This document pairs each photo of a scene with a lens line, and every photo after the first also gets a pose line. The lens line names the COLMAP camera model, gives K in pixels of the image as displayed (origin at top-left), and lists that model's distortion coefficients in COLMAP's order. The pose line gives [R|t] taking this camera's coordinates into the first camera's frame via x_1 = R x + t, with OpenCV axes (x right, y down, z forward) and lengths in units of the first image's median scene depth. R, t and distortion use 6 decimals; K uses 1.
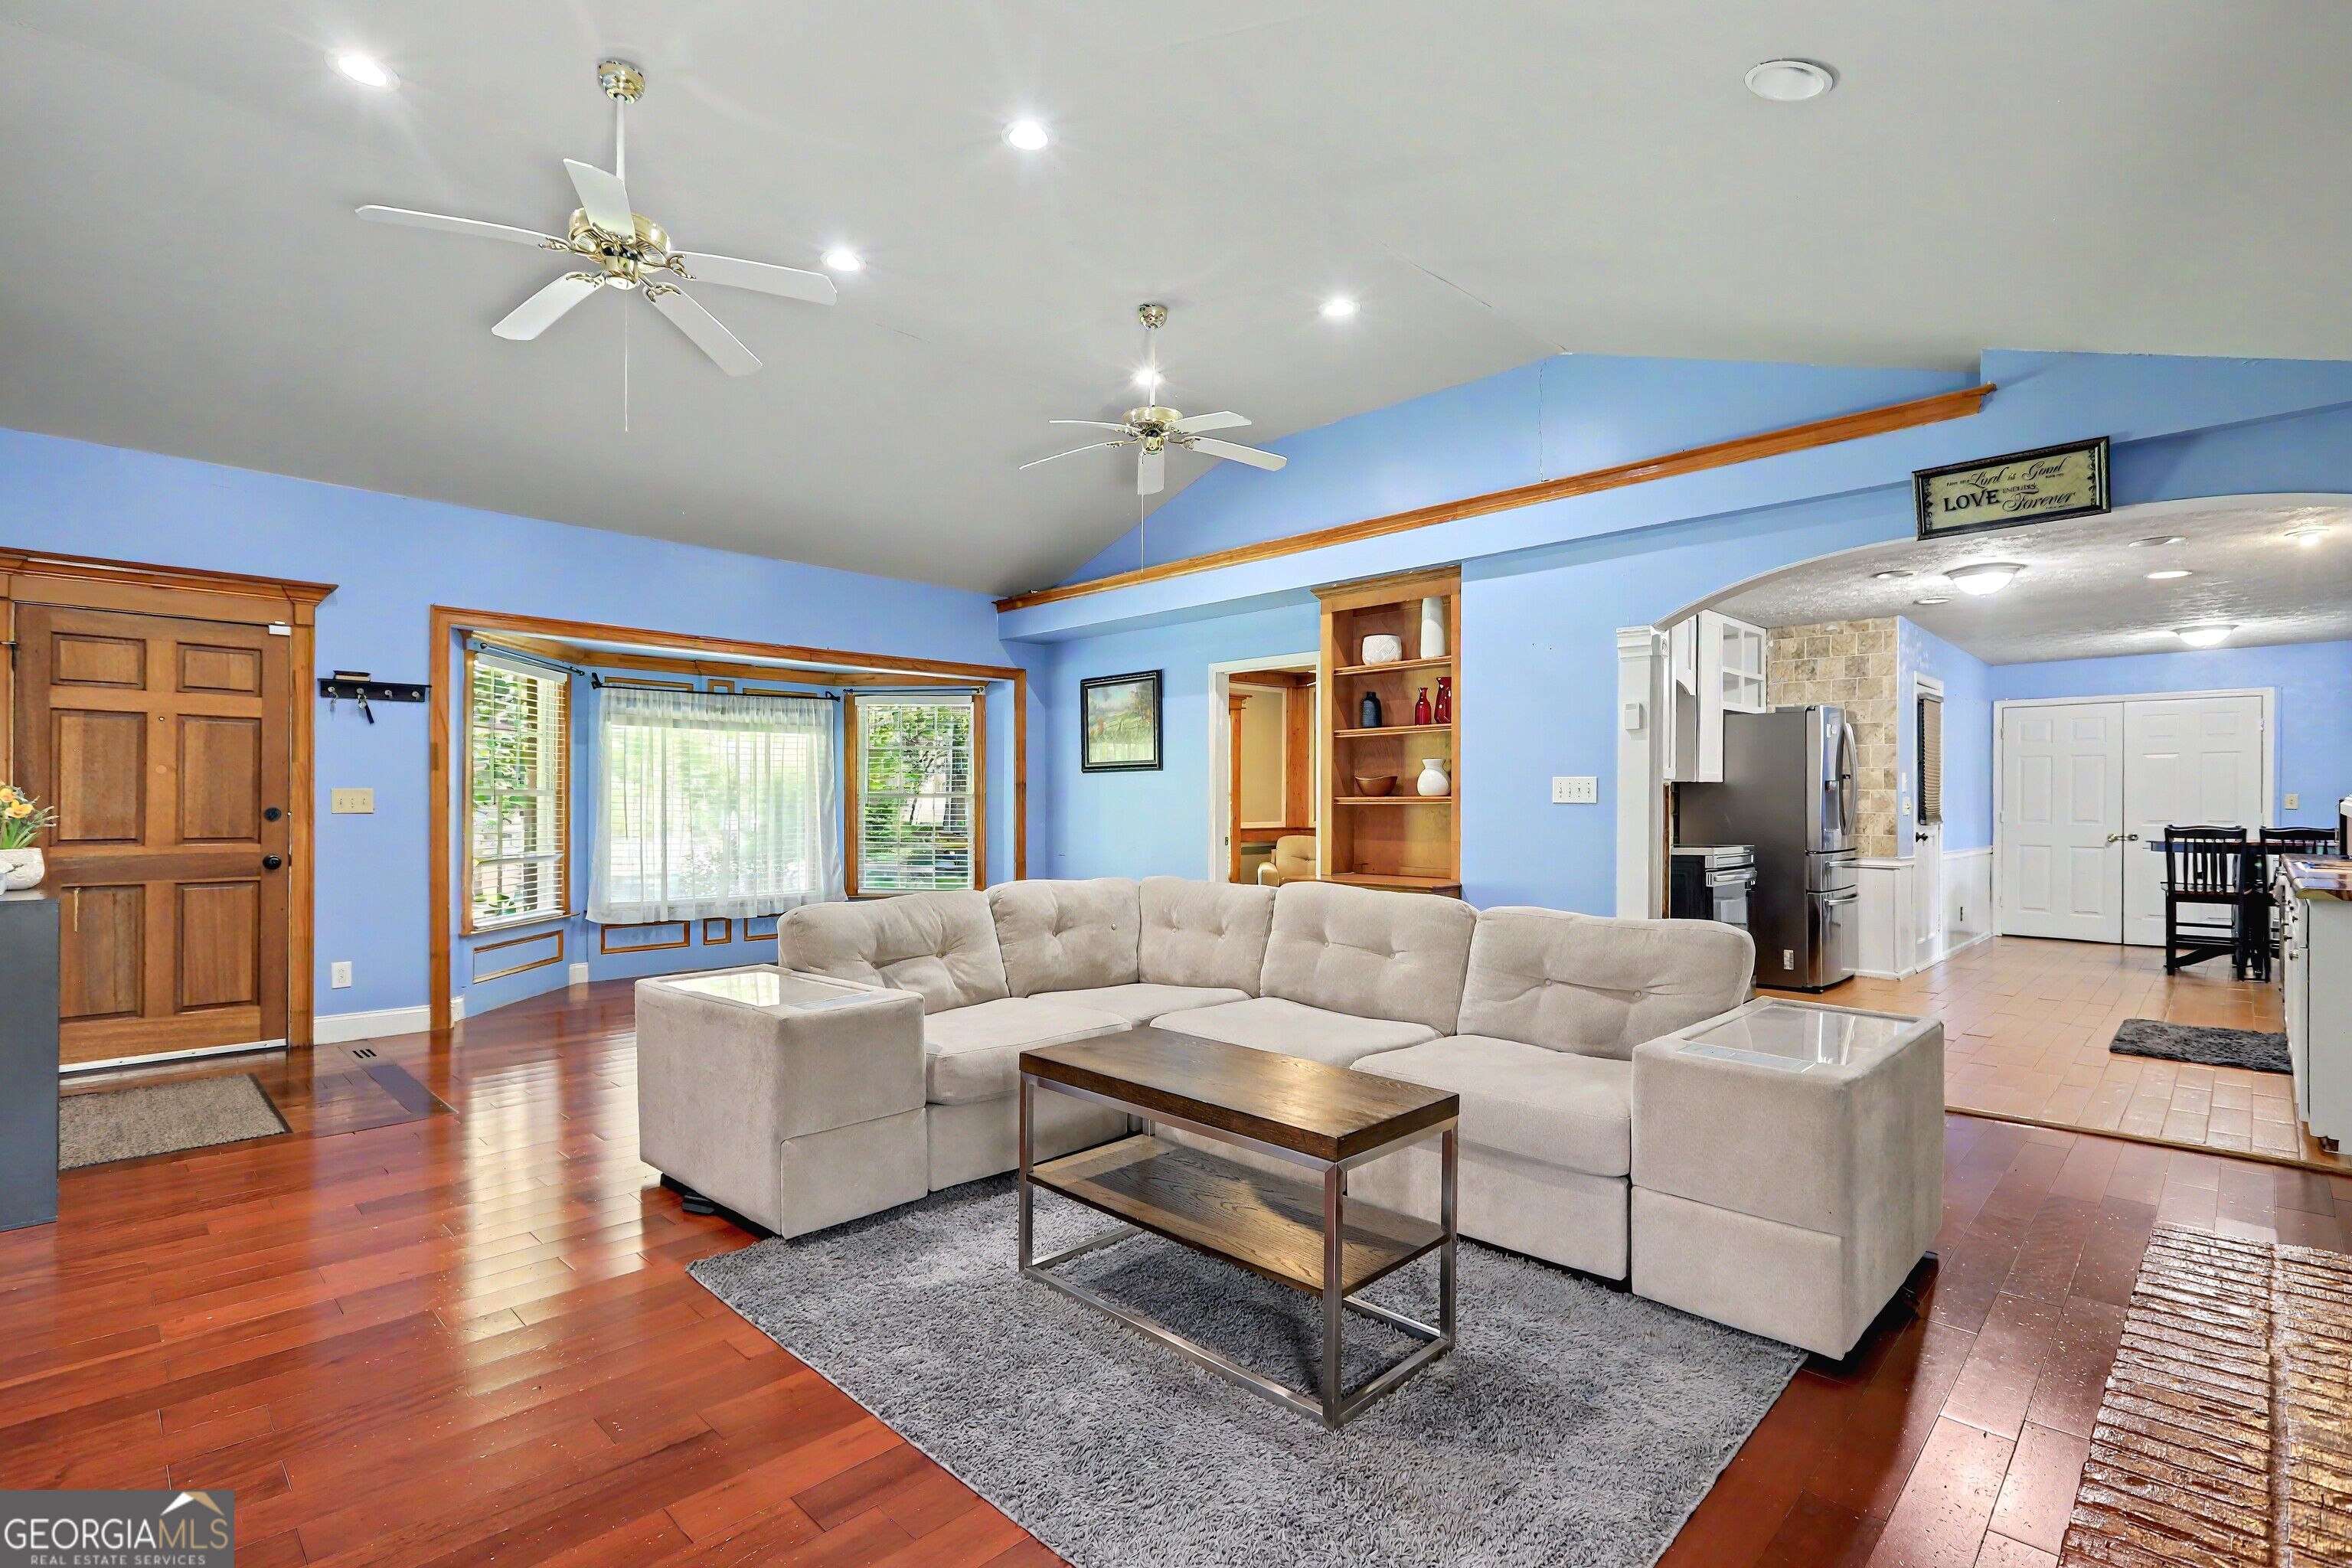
lens RADIAL K [[1081.5, 0, 1175.0], [0, 1081.5, 800.6], [0, 0, 1]] dist [0.001327, 0.000684]
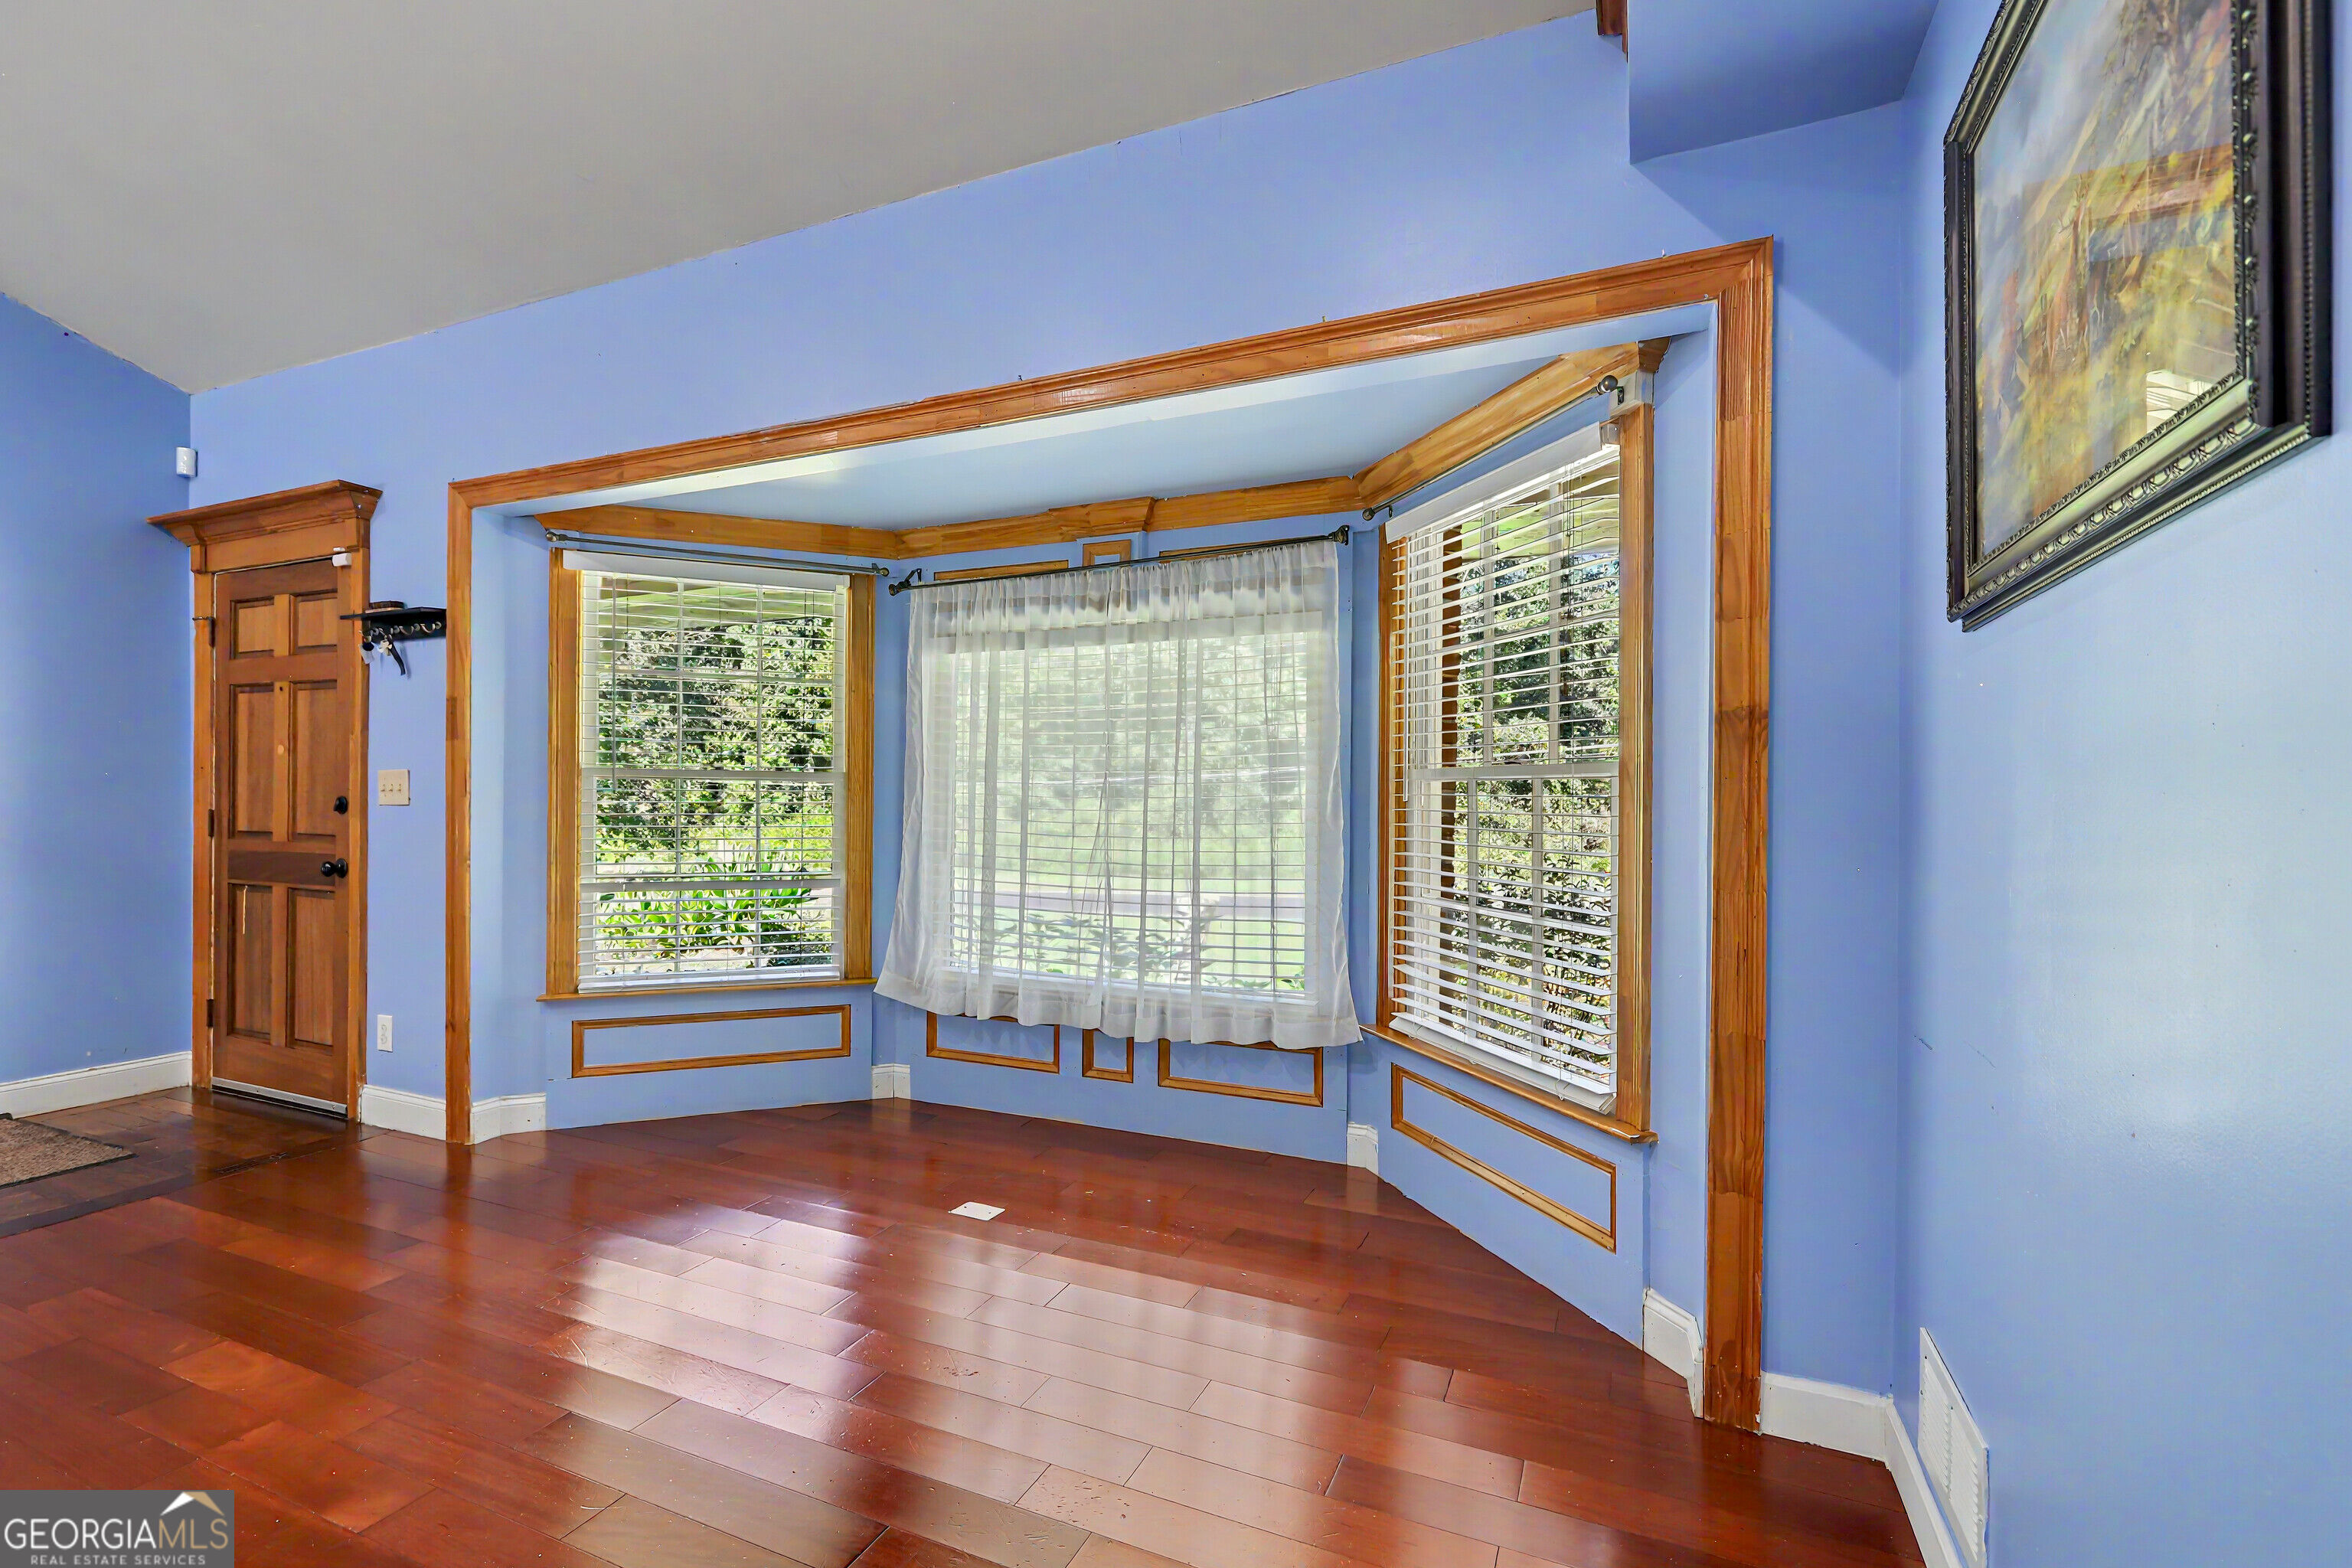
lens RADIAL K [[1047.6, 0, 1174.7], [0, 1047.6, 801.8], [0, 0, 1]] dist [-0.007155, -0.000091]
pose [[0.344442, 0.006089, -0.938788, 0.036466], [-0.003455, 0.999980, 0.005218, 0.003191], [0.938801, 0.001446, 0.344456, 0.922115]]
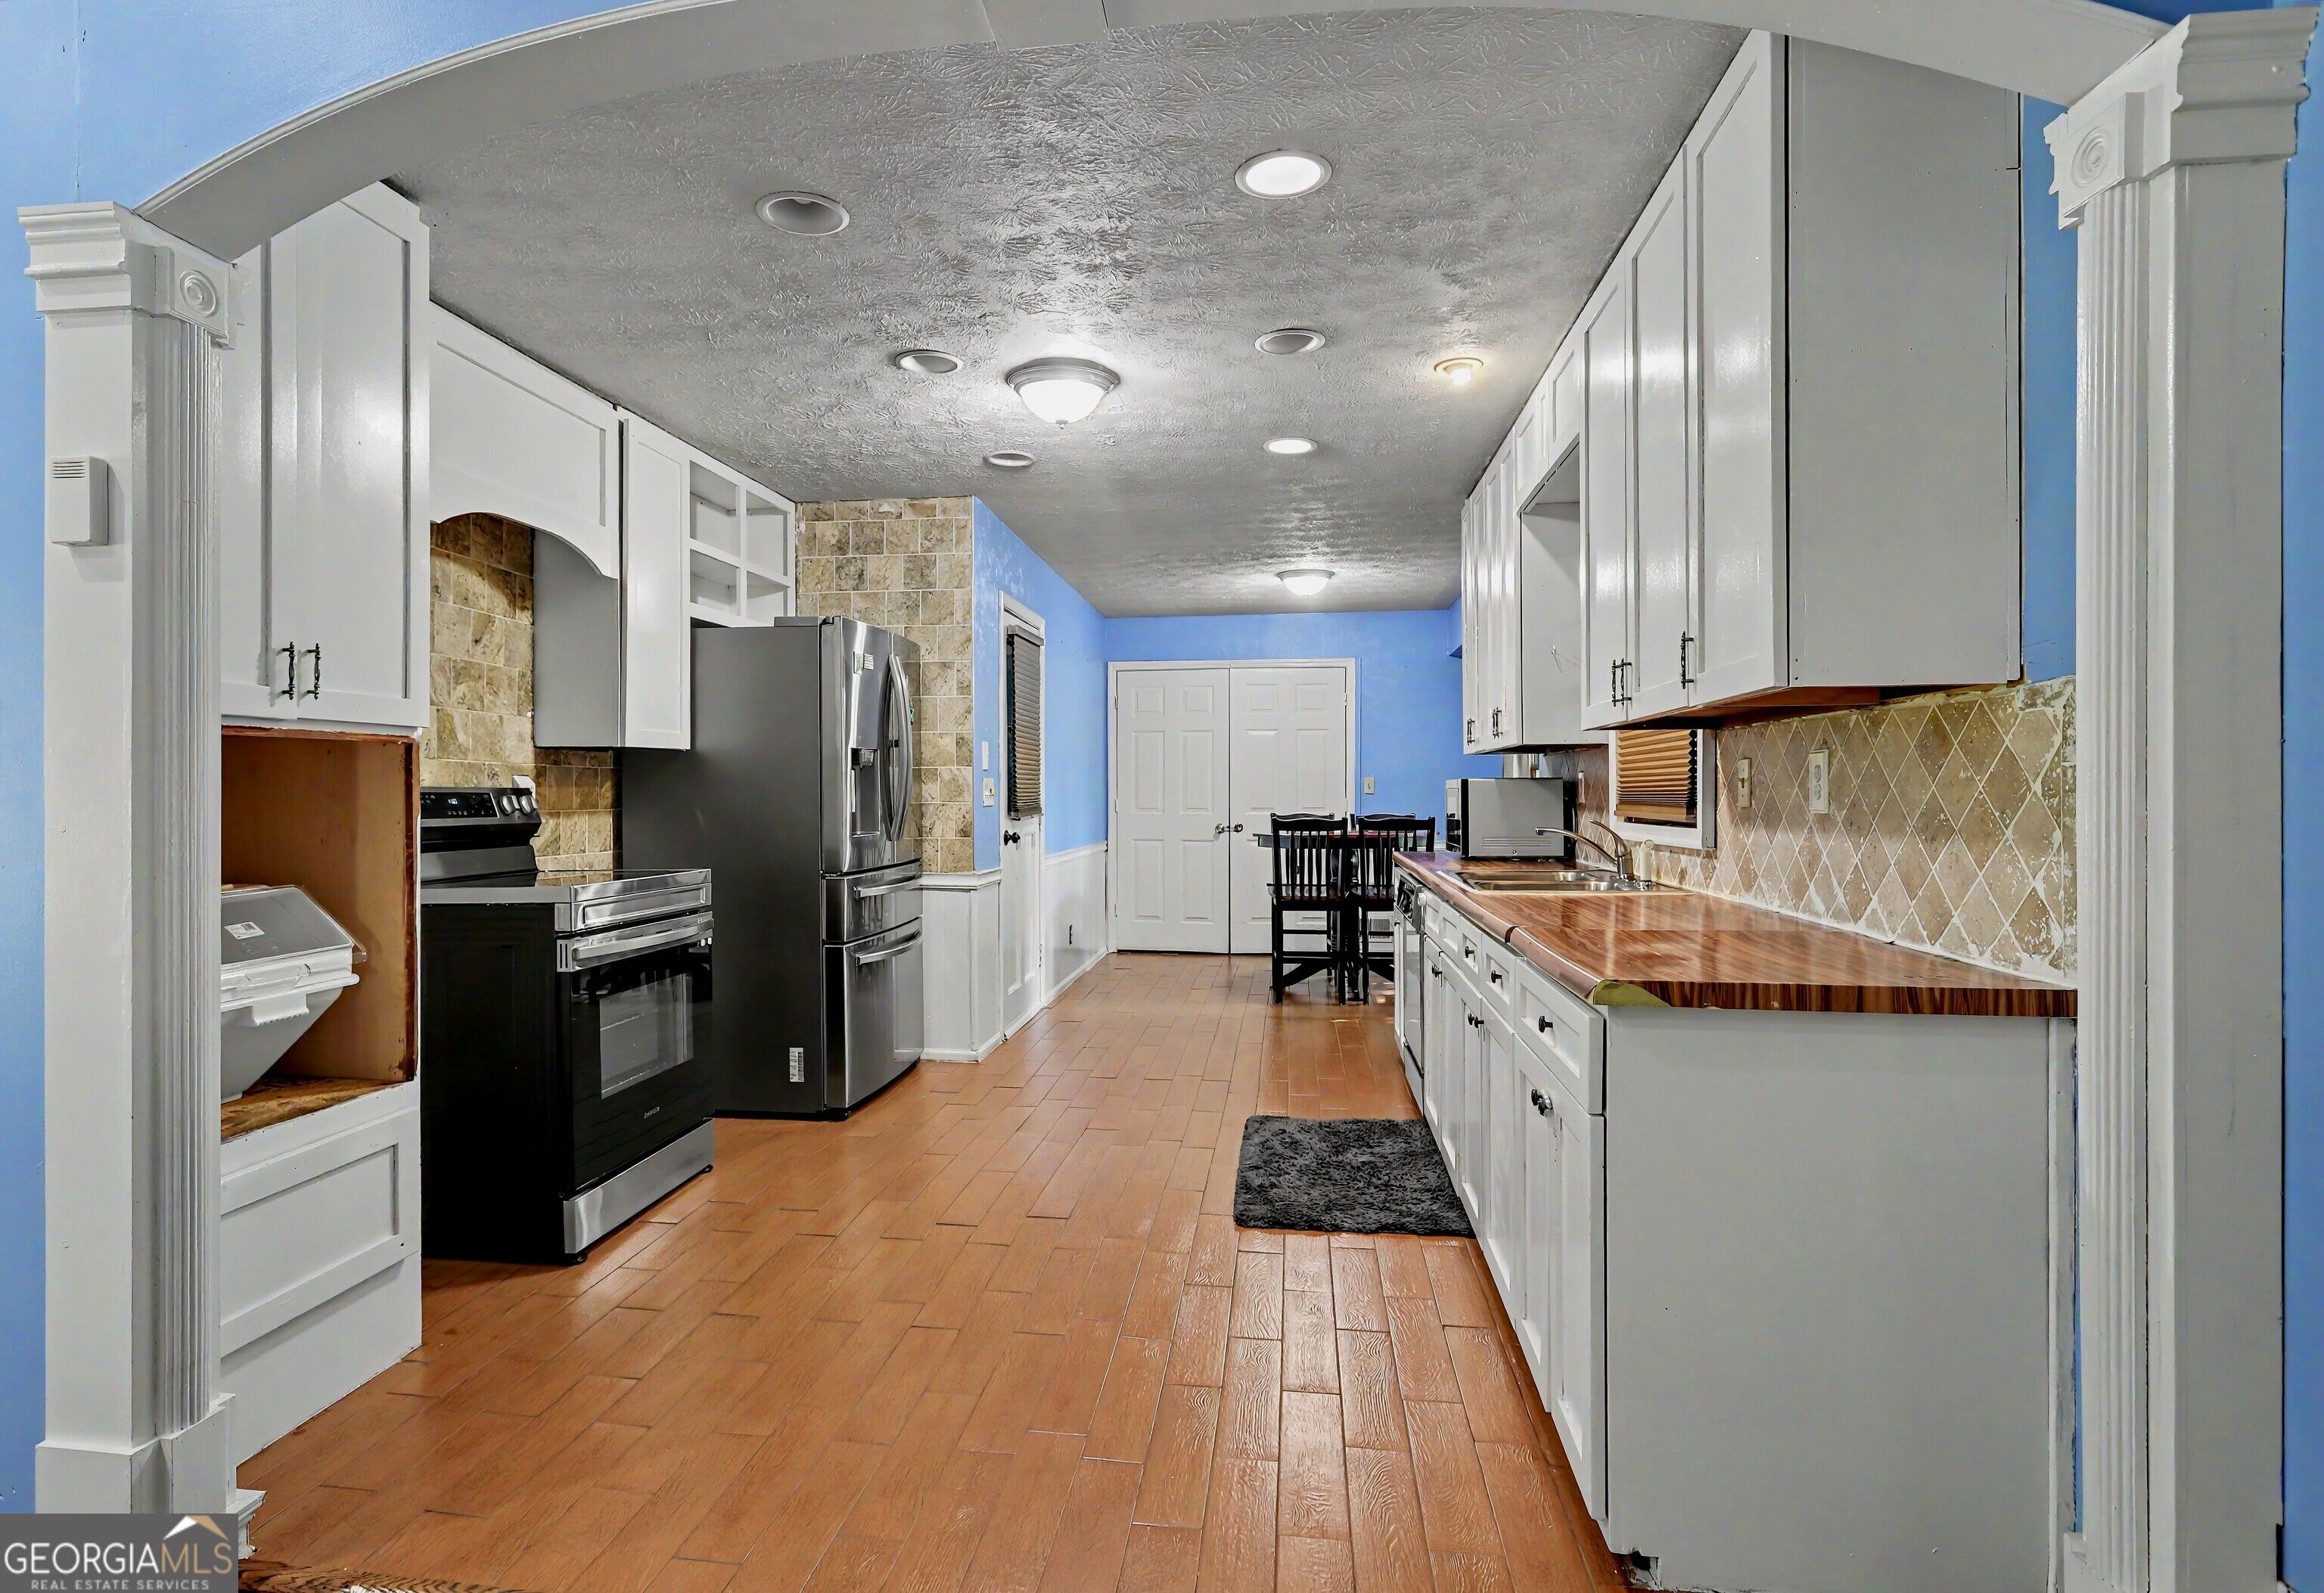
lens RADIAL K [[1201.5, 0, 1112.0], [0, 1201.5, 789.2], [0, 0, 1]] dist [-0.000764, -0.000028]
pose [[0.806535, -0.003153, 0.591178, 0.308200], [0.002448, 0.999995, 0.001993, 0.002153], [-0.591181, -0.000160, 0.806539, 0.371071]]
